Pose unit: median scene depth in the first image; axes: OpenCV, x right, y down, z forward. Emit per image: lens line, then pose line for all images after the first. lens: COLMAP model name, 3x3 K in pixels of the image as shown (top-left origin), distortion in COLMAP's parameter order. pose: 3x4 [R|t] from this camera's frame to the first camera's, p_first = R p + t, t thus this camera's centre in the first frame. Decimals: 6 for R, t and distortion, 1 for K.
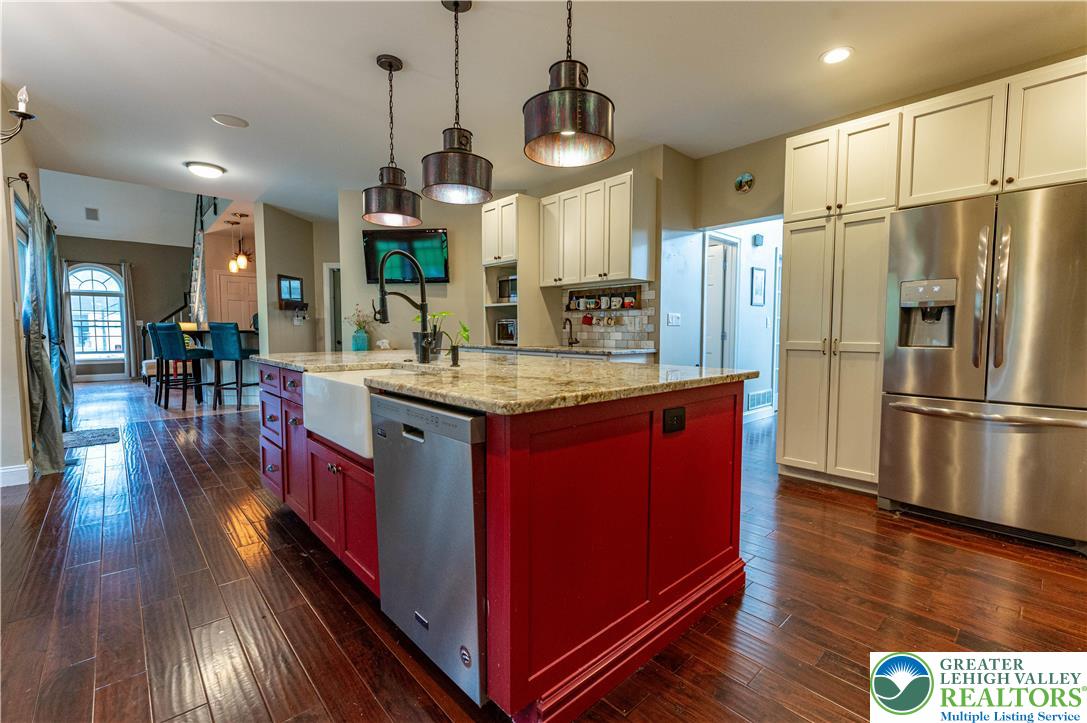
lens RADIAL K [[470.2, 0, 547.4], [0, 470.2, 355.7], [0, 0, 1]] dist [0.002244, 0.000258]
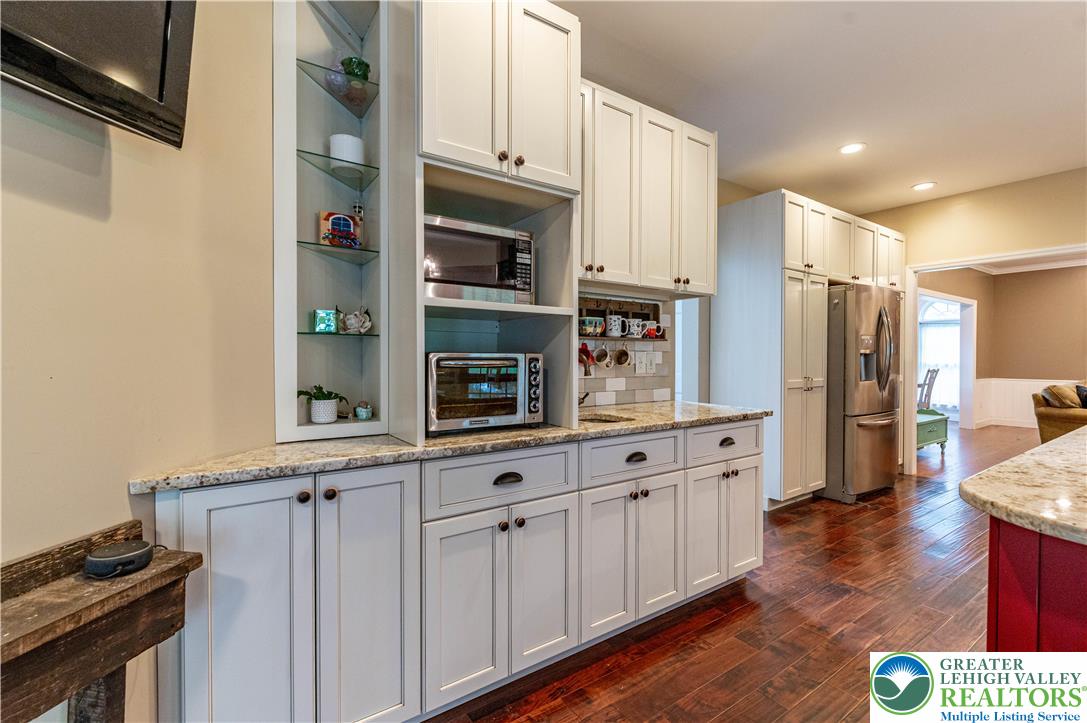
lens RADIAL K [[472.3, 0, 544.4], [0, 472.3, 362.3], [0, 0, 1]] dist [0.001020, 0.000245]
pose [[0.146341, -0.013116, 0.989147, -0.444955], [0.060192, 0.998177, 0.004330, -0.077253], [-0.987401, 0.058905, 0.146863, 1.007419]]
